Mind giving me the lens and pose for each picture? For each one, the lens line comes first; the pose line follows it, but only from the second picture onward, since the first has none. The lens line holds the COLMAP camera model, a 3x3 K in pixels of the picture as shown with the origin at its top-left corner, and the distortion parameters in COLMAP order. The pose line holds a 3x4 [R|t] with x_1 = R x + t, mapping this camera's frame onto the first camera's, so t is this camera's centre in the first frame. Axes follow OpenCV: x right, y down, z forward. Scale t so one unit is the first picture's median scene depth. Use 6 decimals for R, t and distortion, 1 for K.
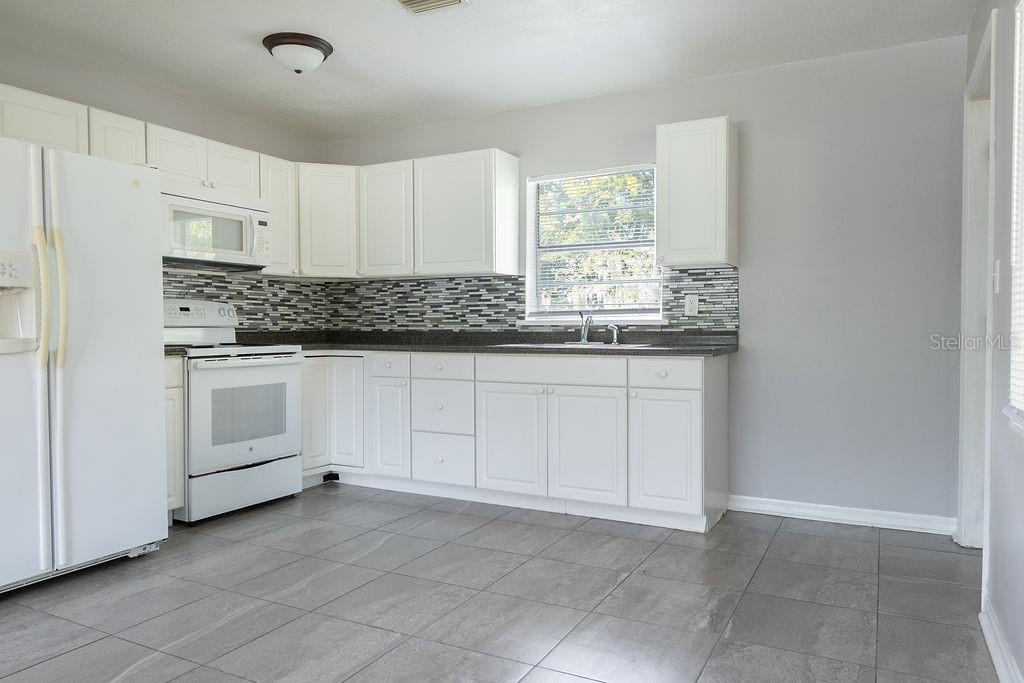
lens RADIAL K [[700.3, 0, 512.0], [0, 700.3, 341.5], [0, 0, 1]] dist [-0.002432, -0.000645]
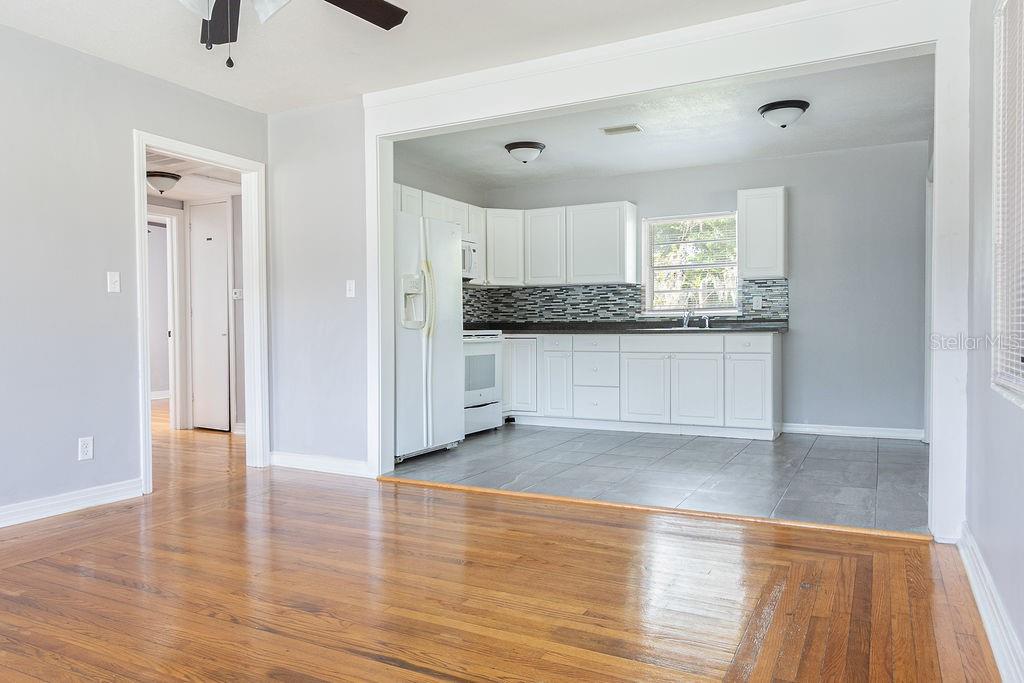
lens RADIAL K [[700.3, 0, 512.0], [0, 700.3, 341.5], [0, 0, 1]] dist [-0.002432, -0.000645]
pose [[0.999990, -0.004401, -0.000772, -0.258883], [0.004399, 0.999983, -0.003695, 0.033470], [0.000788, 0.003692, 0.999993, -0.500082]]
